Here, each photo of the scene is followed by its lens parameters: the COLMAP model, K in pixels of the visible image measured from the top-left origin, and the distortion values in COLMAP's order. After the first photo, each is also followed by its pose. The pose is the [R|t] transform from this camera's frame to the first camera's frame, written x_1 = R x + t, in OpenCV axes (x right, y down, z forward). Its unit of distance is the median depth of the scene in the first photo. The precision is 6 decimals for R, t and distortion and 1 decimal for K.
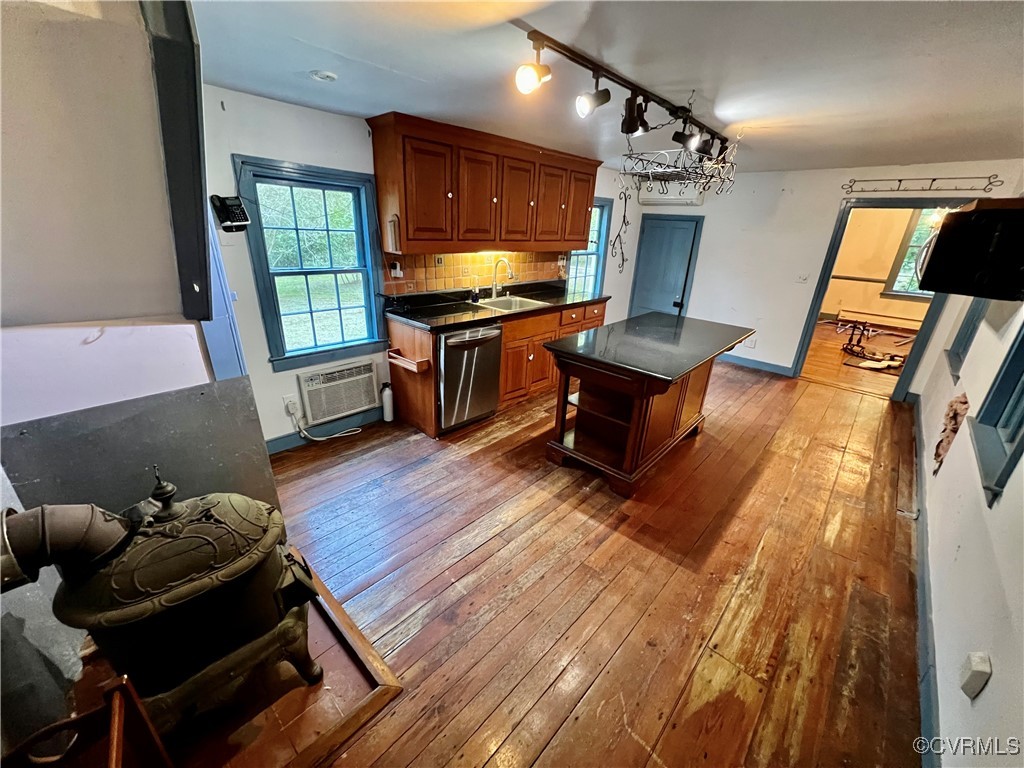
lens RADIAL K [[407.8, 0, 509.1], [0, 407.8, 385.7], [0, 0, 1]] dist [-0.001110, 0.000127]
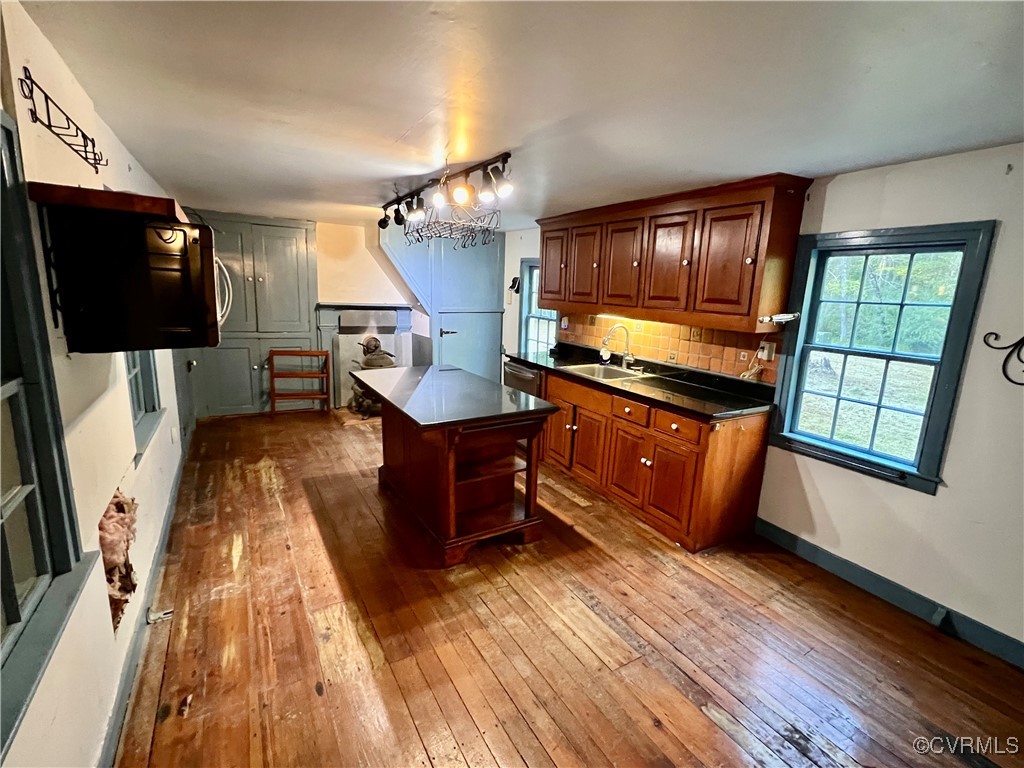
lens RADIAL K [[475.2, 0, 510.8], [0, 475.2, 380.4], [0, 0, 1]] dist [0.002709, 0.000001]
pose [[-0.287552, 0.140118, -0.947460, 1.688524], [-0.394618, 0.884039, 0.250504, -0.587423], [0.872692, 0.445918, -0.198914, 1.669758]]
